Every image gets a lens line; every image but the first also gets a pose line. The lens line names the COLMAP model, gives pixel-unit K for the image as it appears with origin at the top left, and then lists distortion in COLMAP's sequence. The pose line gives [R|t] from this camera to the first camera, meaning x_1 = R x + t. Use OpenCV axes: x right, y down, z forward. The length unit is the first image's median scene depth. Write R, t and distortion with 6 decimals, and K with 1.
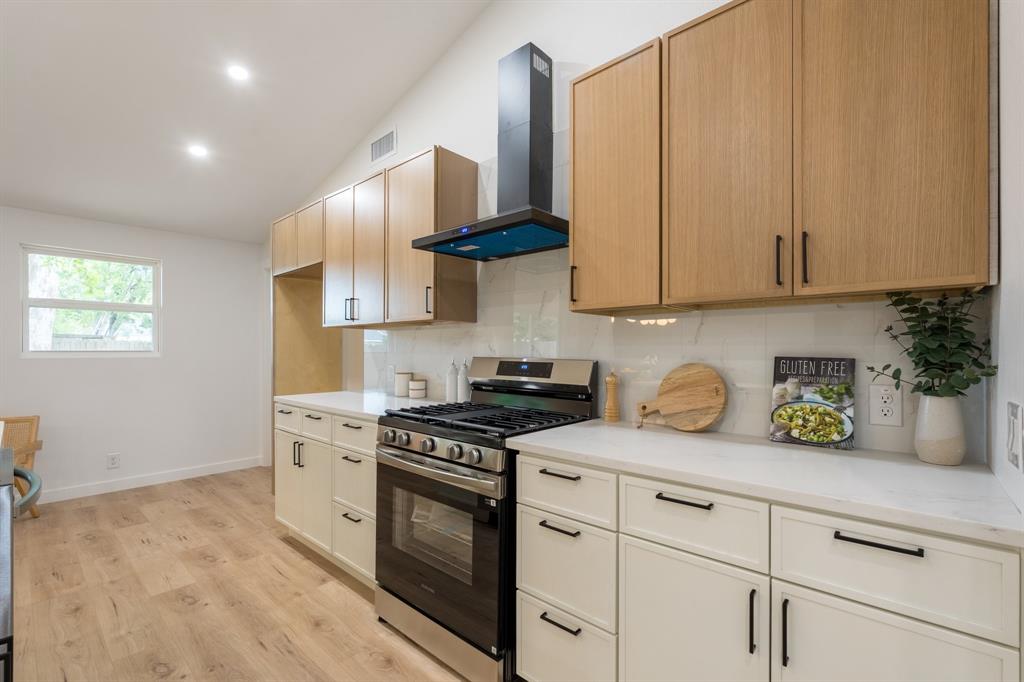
lens RADIAL K [[452.1, 0, 509.7], [0, 452.1, 350.2], [0, 0, 1]] dist [-0.002726, 0.000447]
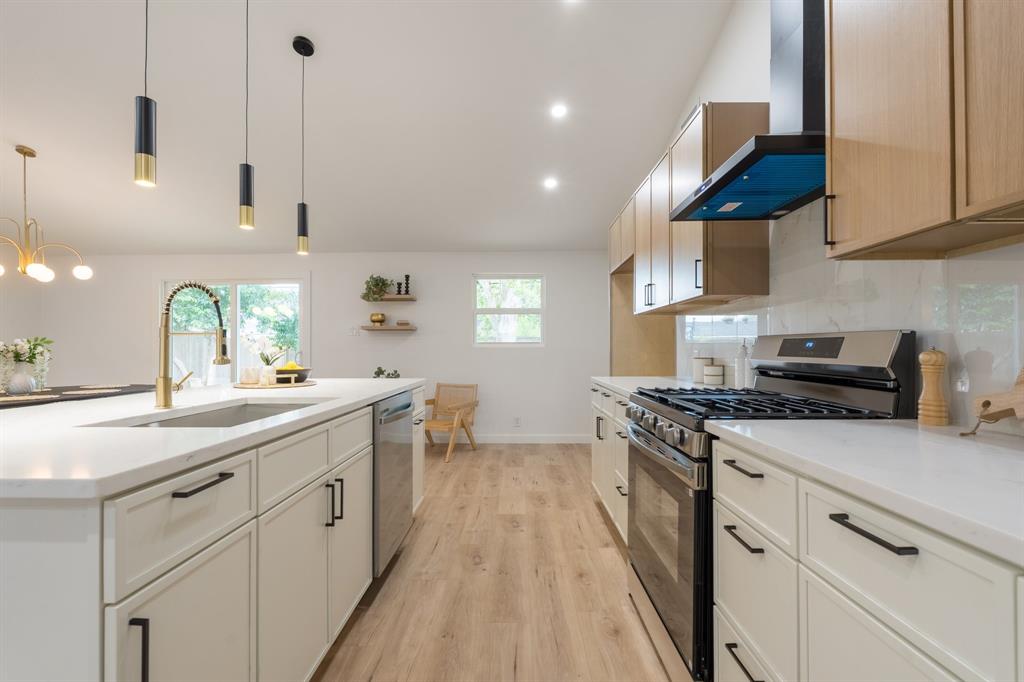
lens RADIAL K [[447.8, 0, 511.0], [0, 447.8, 344.7], [0, 0, 1]] dist [-0.002933, -0.000017]
pose [[0.658361, -0.011025, -0.752621, 0.284004], [0.001871, 0.999914, -0.013012, 0.048567], [0.752700, 0.007159, 0.658325, 0.131622]]
